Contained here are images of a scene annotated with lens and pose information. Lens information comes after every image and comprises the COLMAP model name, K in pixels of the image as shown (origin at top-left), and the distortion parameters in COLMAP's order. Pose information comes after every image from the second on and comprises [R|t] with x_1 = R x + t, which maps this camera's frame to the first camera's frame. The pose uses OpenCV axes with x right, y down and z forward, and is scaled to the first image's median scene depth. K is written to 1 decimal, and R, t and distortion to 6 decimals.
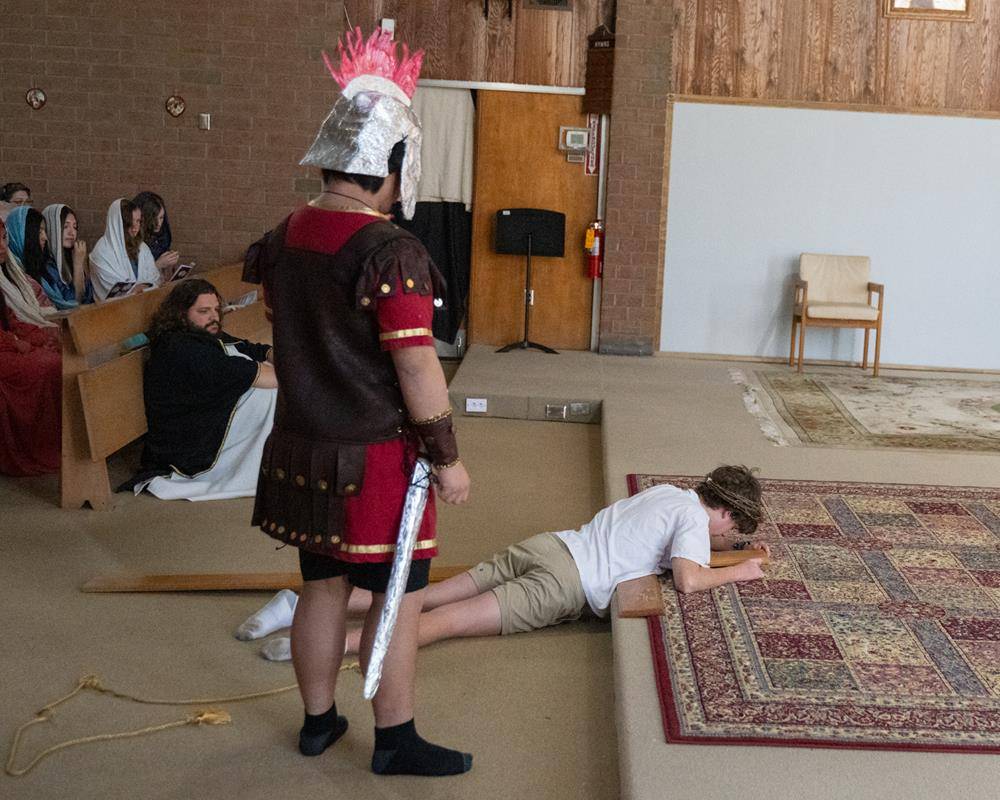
lens RADIAL K [[1581.4, 0, 500.0], [0, 1581.4, 400.0], [0, 0, 1]] dist [-0.019058, -0.020739]
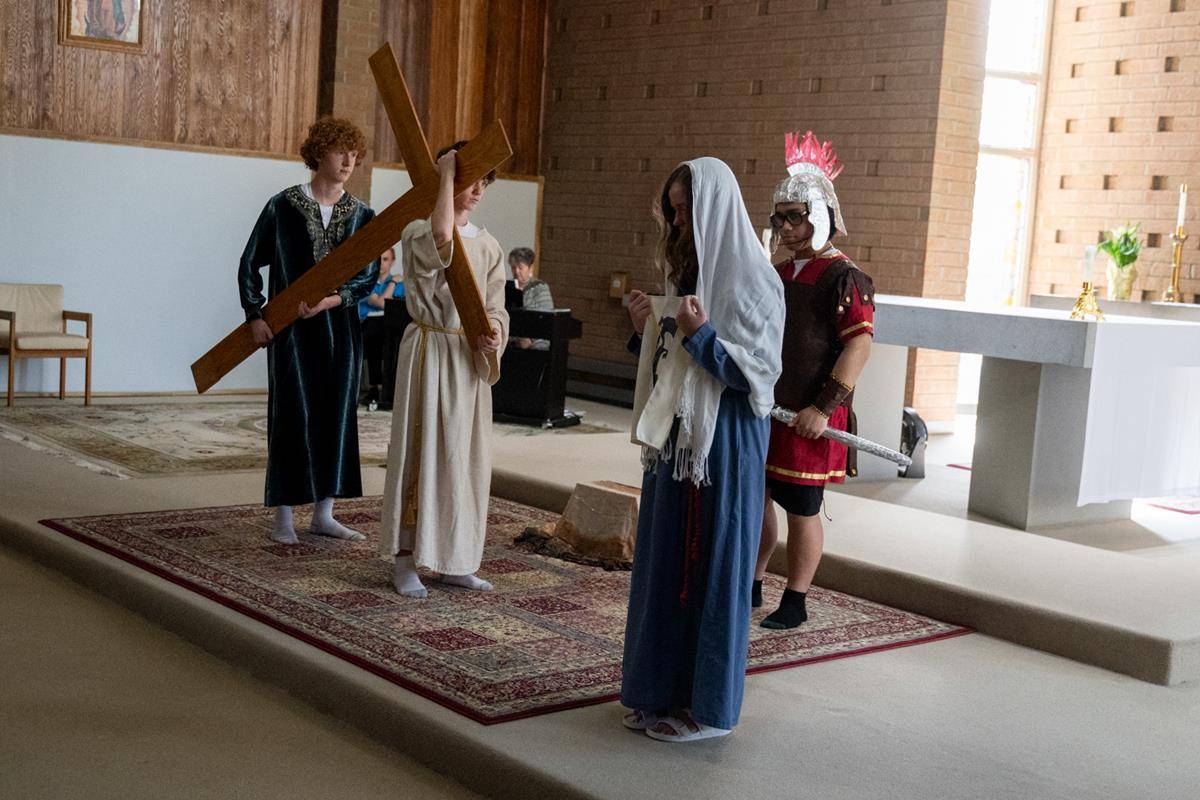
lens RADIAL K [[1619.8, 0, 622.8], [0, 1619.8, 379.8], [0, 0, 1]] dist [-0.004301, -0.057109]
pose [[0.763861, -0.054445, 0.643080, -0.438293], [0.070105, 0.997539, 0.001181, -0.023662], [-0.641561, 0.044181, 0.765798, 0.008446]]
